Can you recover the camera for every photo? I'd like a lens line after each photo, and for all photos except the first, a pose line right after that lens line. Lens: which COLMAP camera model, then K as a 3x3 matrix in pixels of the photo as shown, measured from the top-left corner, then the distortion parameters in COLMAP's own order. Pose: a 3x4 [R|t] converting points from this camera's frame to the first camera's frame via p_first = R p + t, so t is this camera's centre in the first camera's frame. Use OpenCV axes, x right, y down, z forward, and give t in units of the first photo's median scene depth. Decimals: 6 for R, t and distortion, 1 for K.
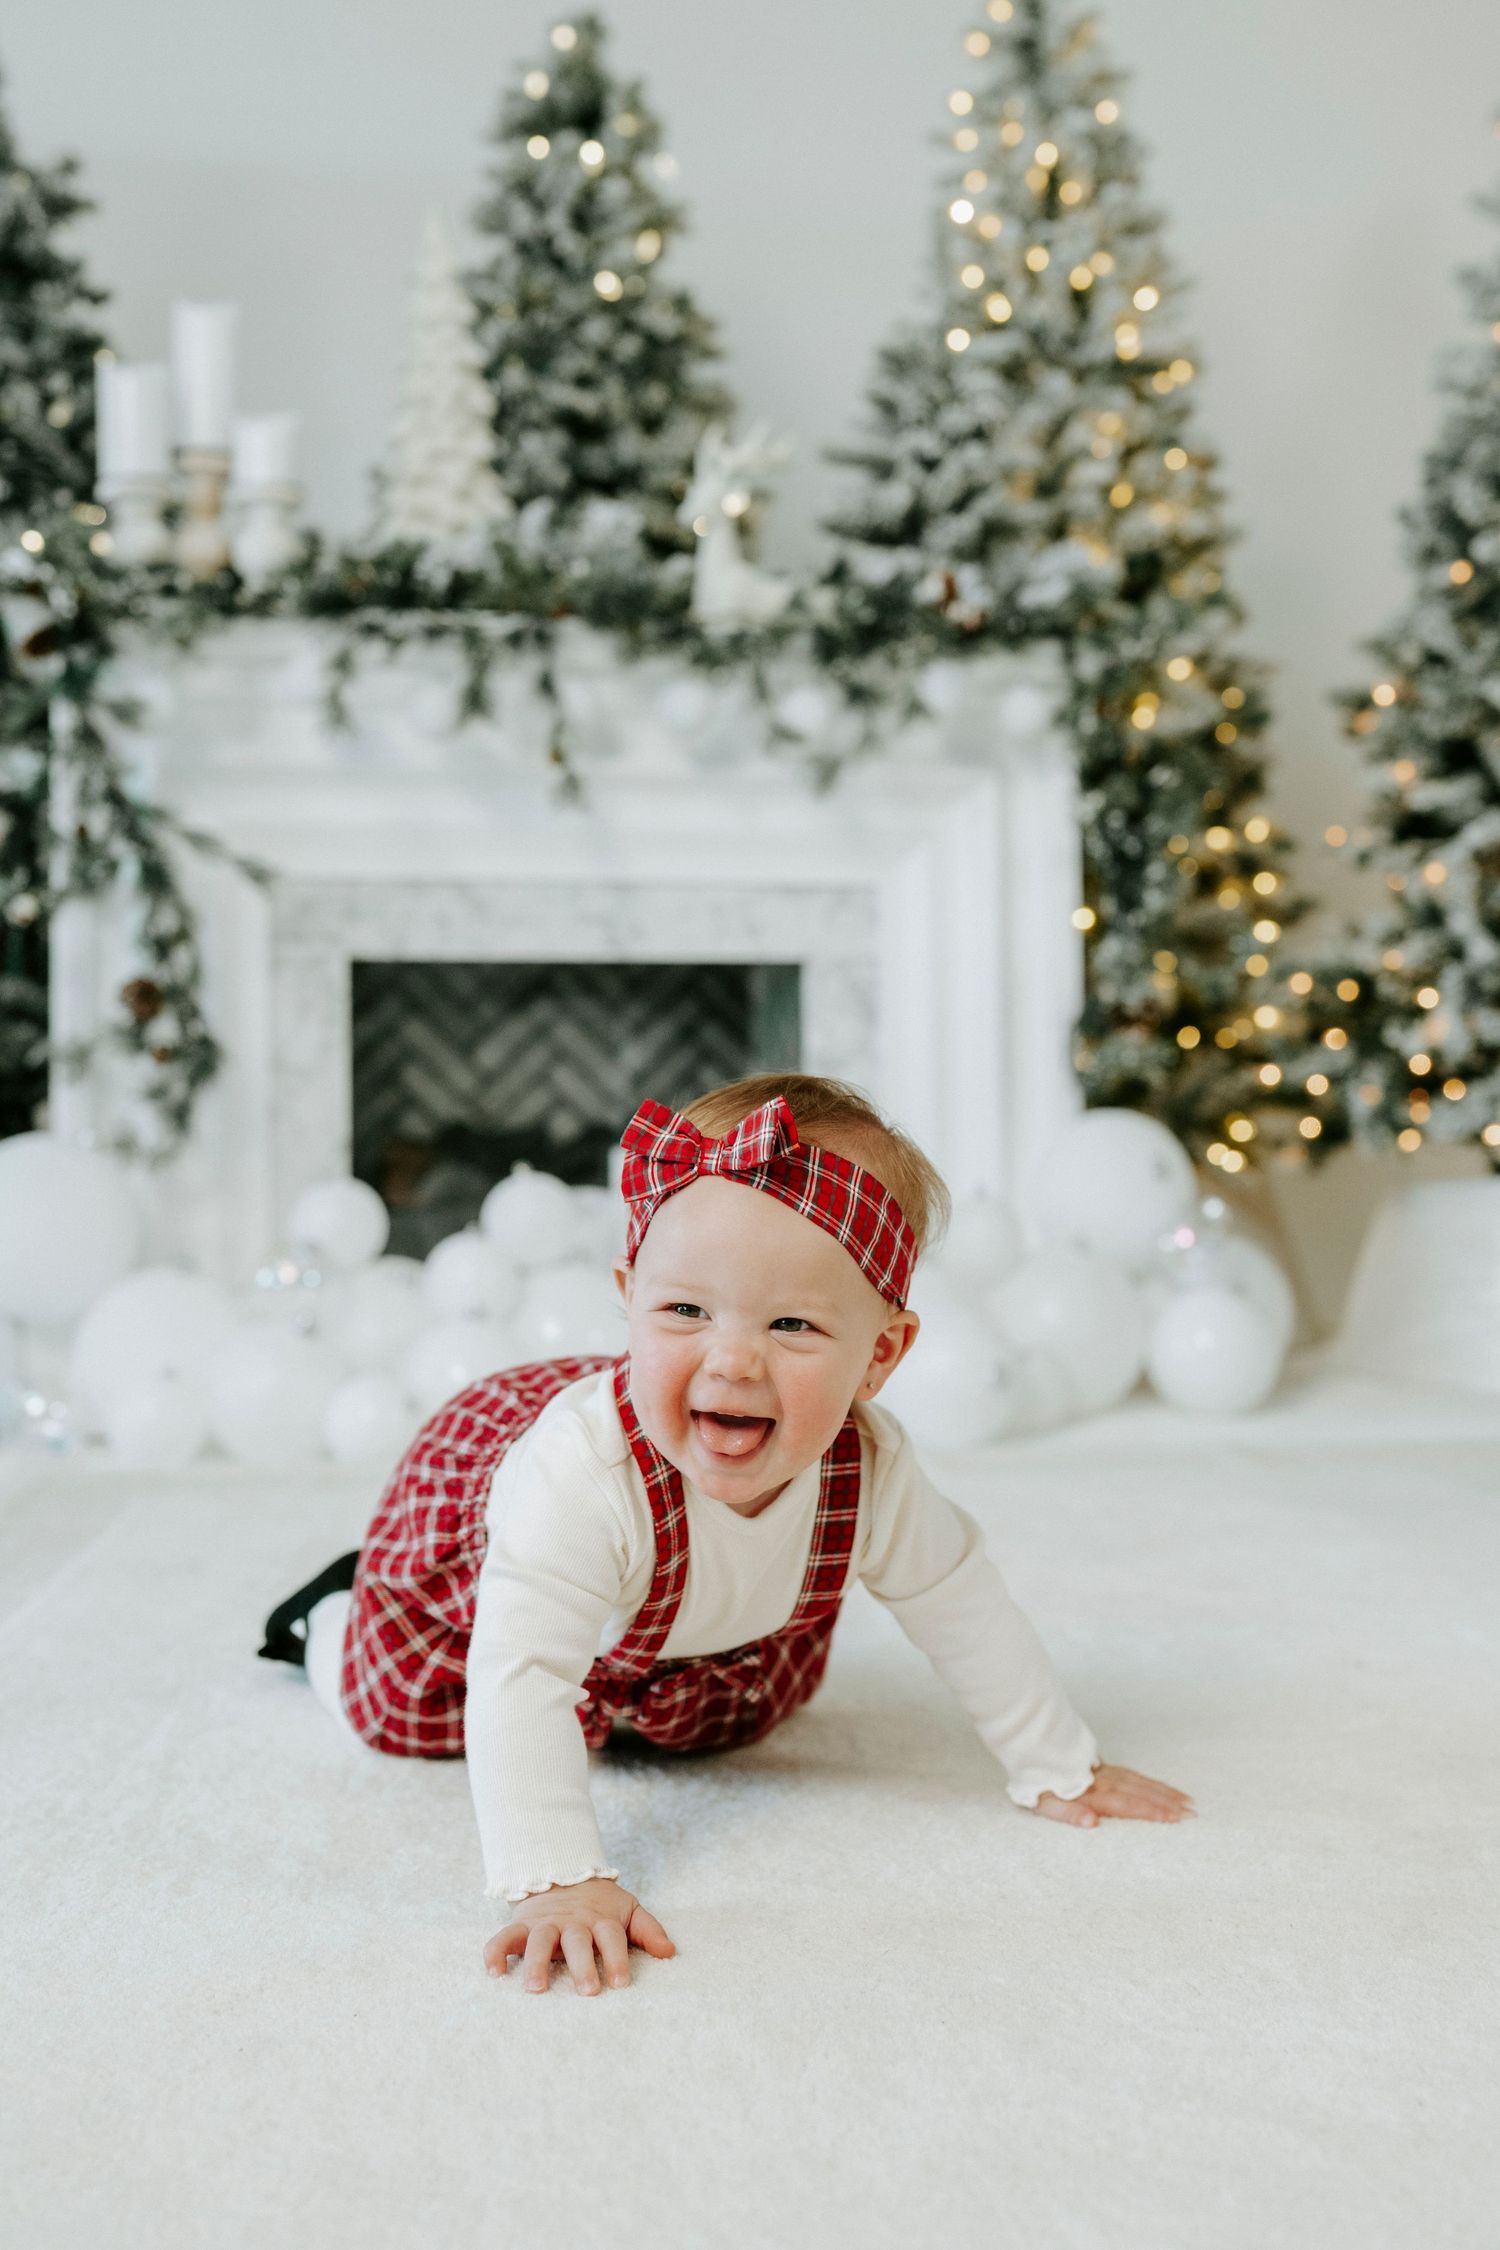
lens RADIAL K [[2438.4, 0, 752.1], [0, 2438.4, 990.4], [0, 0, 1]] dist [-0.005676, -0.004532]
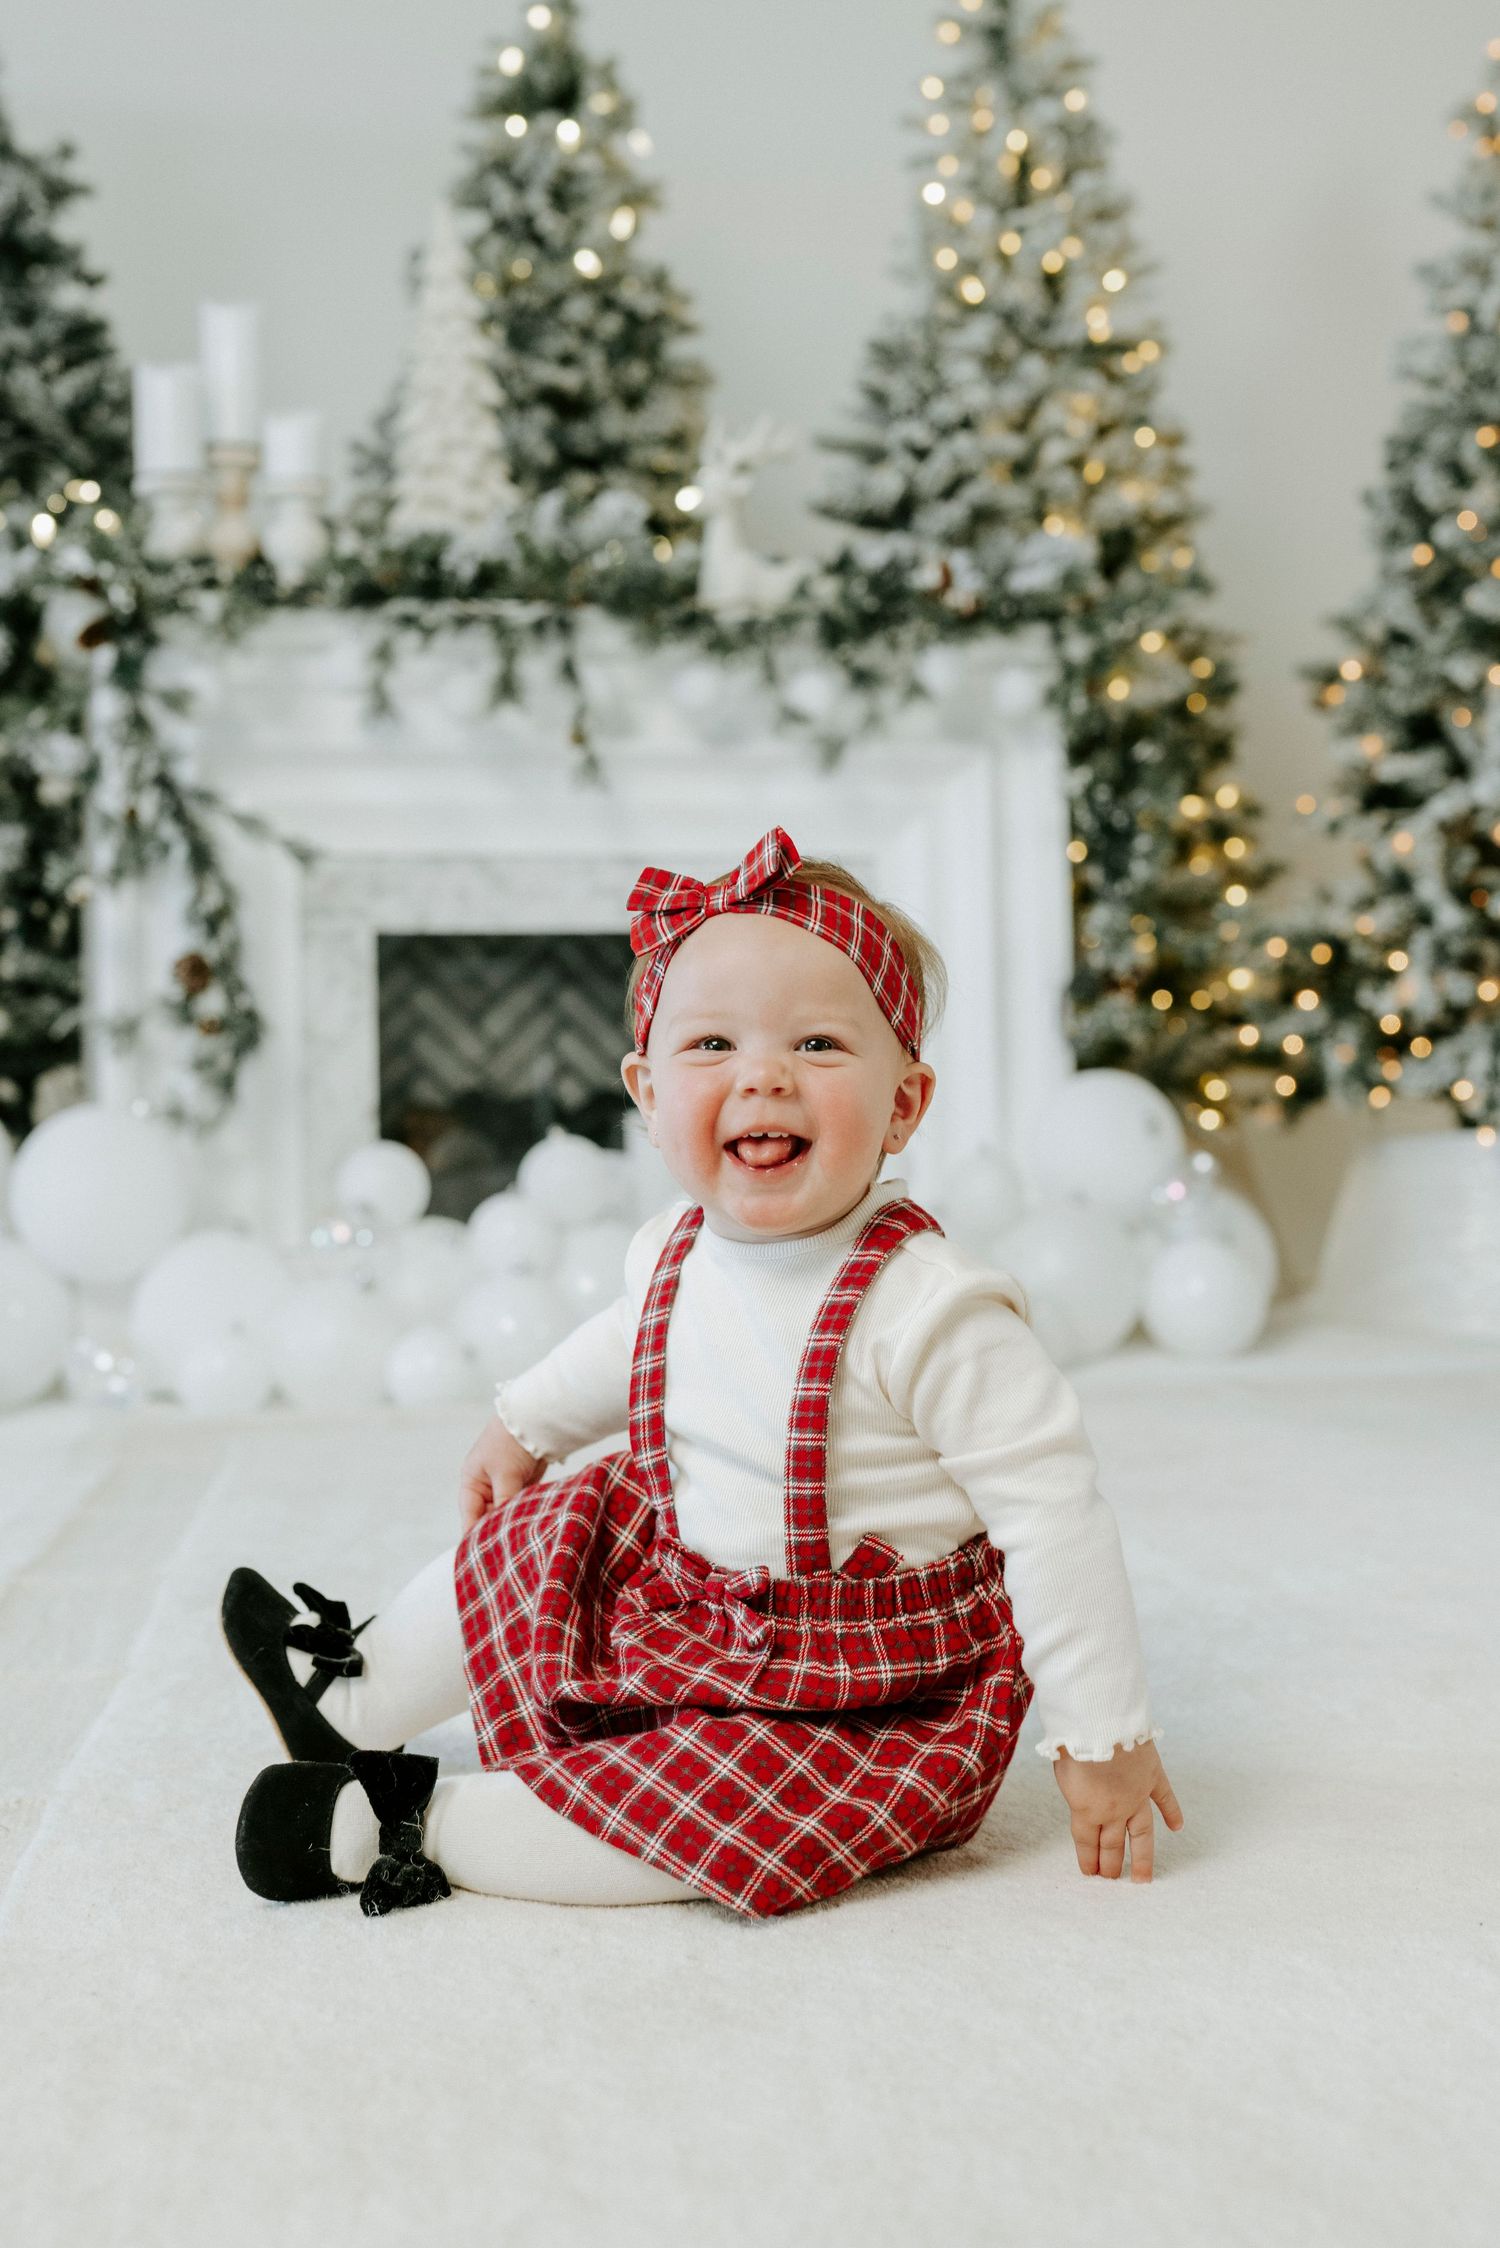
lens RADIAL K [[2712.1, 0, 774.8], [0, 2712.1, 884.3], [0, 0, 1]] dist [0.001208, -0.009790]
pose [[0.998440, -0.006769, 0.055421, -0.056225], [0.008017, 0.999719, -0.022327, -0.006015], [-0.055254, 0.022736, 0.998213, -0.155293]]
